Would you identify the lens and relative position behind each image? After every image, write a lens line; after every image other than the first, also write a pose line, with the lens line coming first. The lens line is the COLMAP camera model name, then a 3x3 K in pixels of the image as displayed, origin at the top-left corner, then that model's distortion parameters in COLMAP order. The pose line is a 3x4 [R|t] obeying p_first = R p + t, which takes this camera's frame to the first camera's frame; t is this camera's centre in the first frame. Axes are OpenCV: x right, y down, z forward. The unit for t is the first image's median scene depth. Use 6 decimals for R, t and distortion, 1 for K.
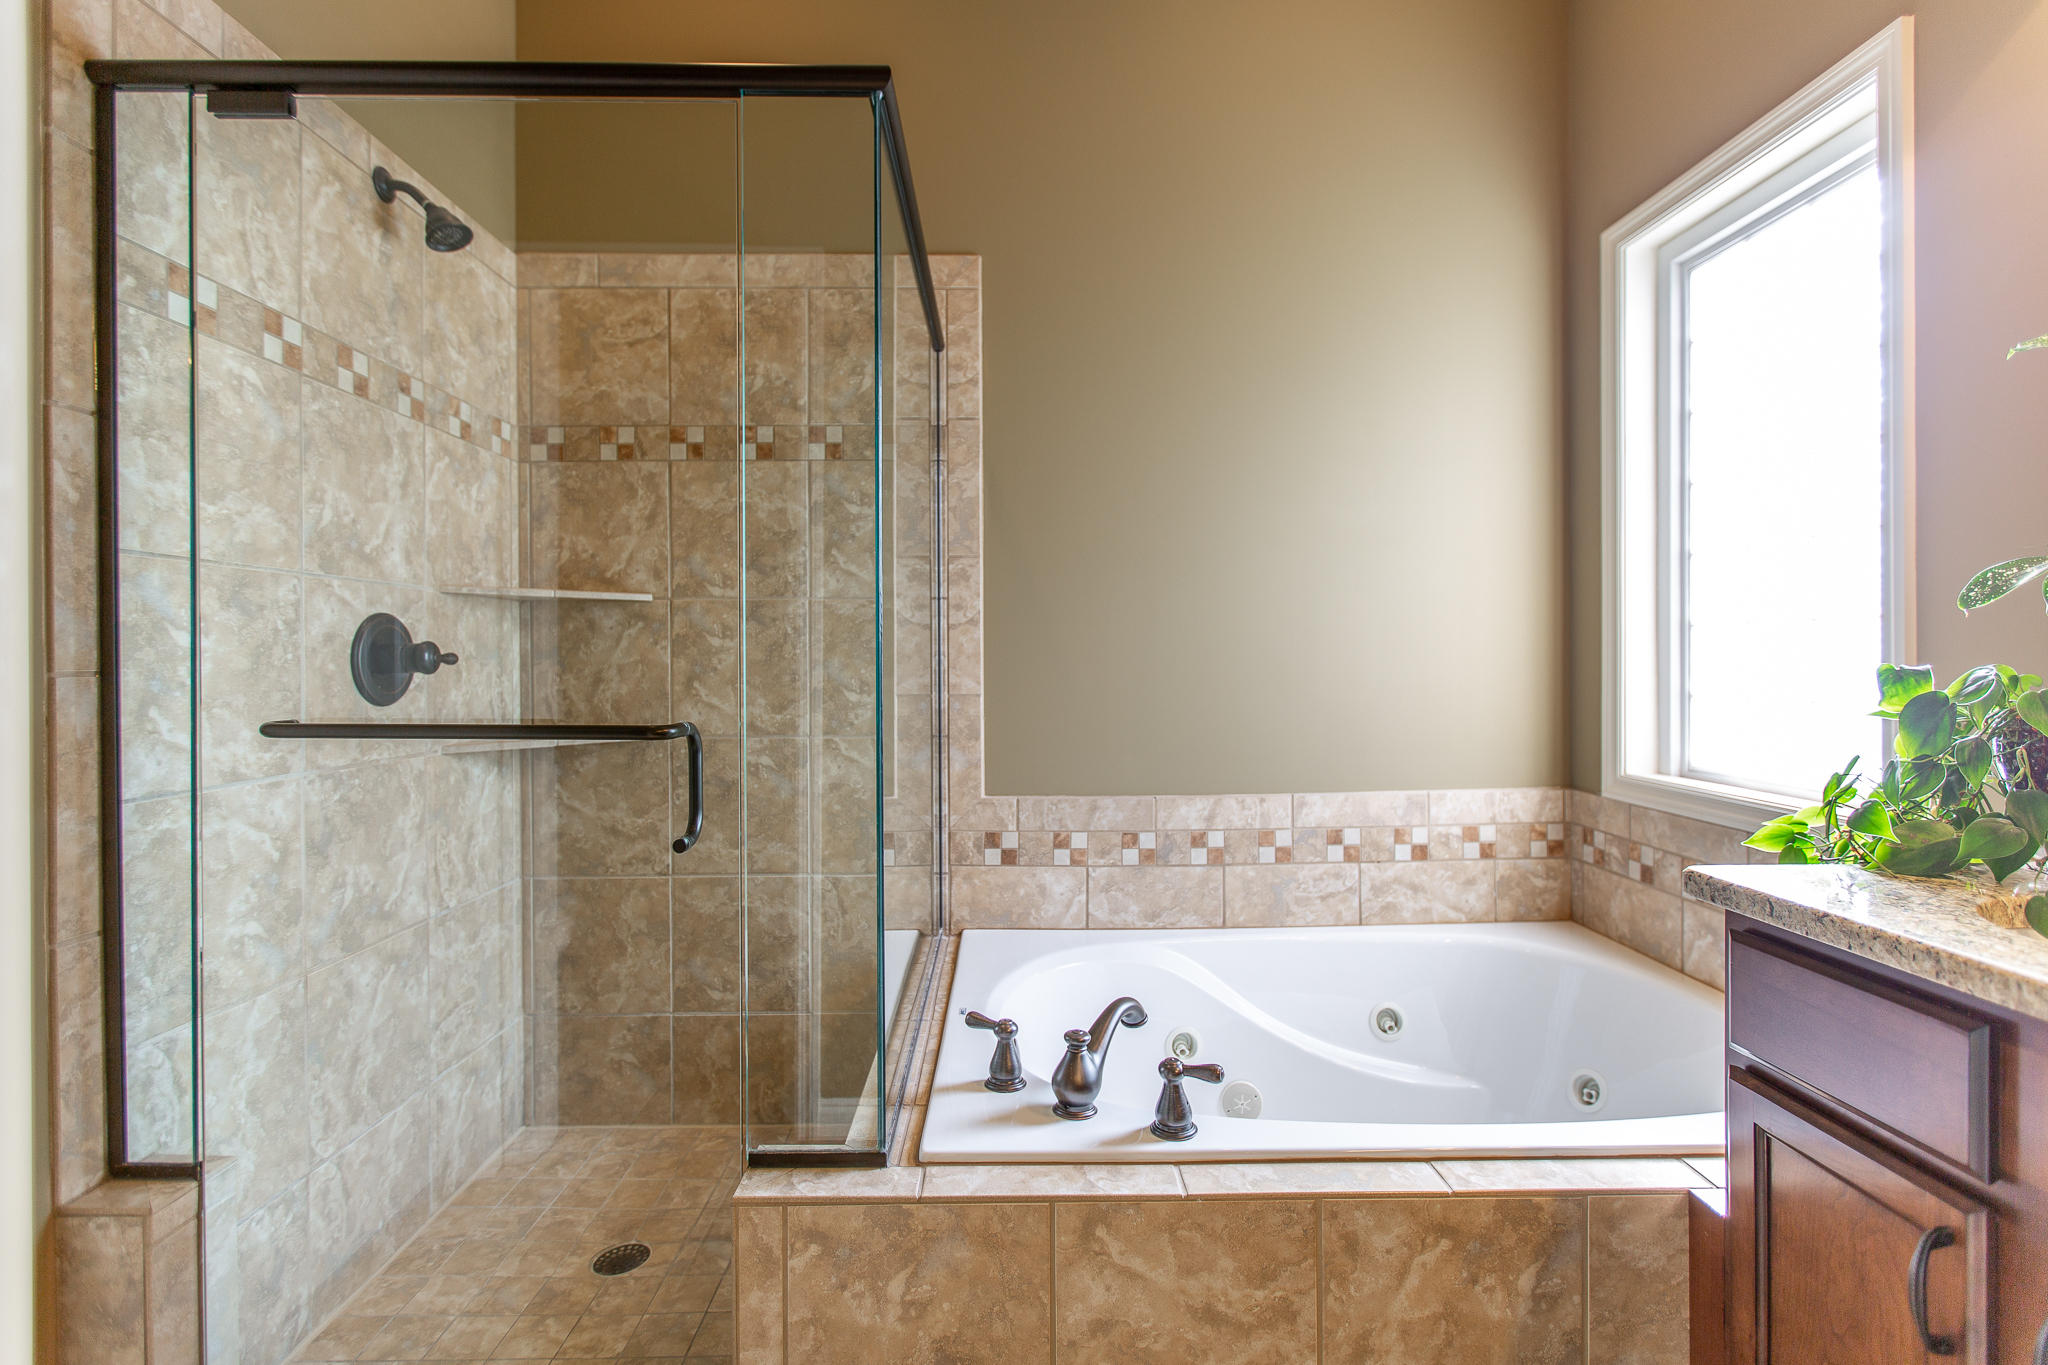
lens RADIAL K [[927.5, 0, 1024.0], [0, 927.5, 682.5], [0, 0, 1]] dist [0.001847, 0.000154]
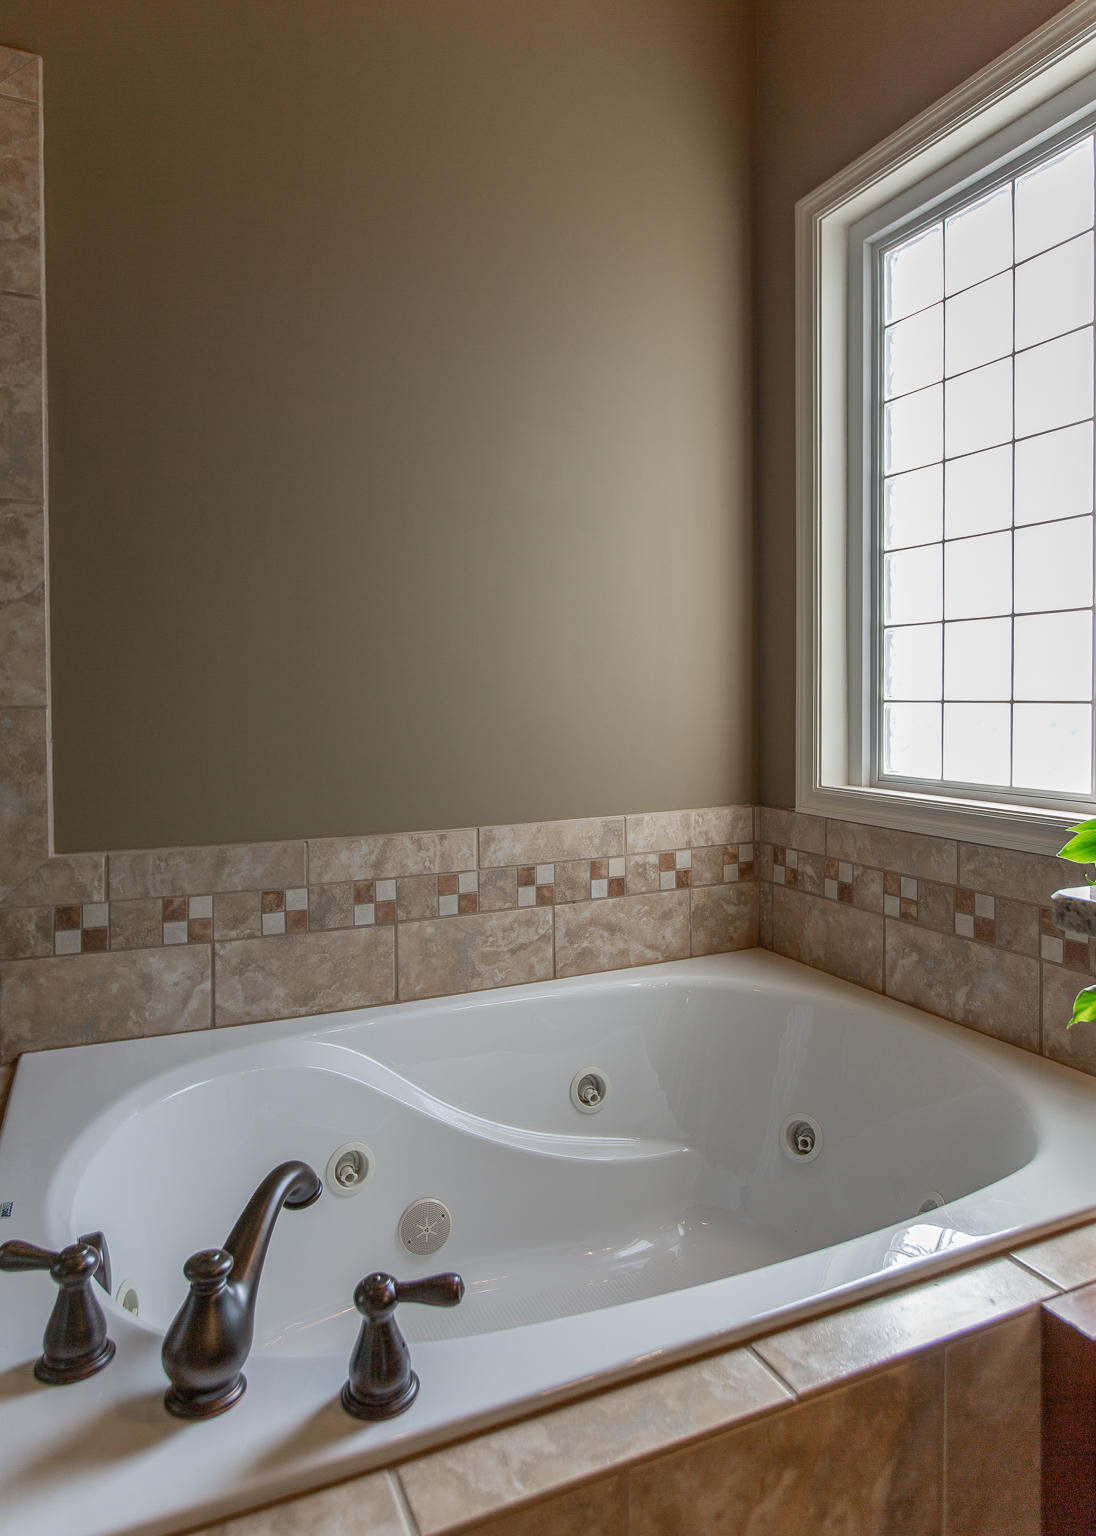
lens RADIAL K [[962.8, 0, 547.2], [0, 962.8, 714.0], [0, 0, 1]] dist [-0.006548, 0.000024]
pose [[0.916179, -0.006902, 0.400709, 0.007415], [0.008345, 0.999963, -0.001854, 0.022845], [-0.400682, 0.005043, 0.916203, 0.202926]]
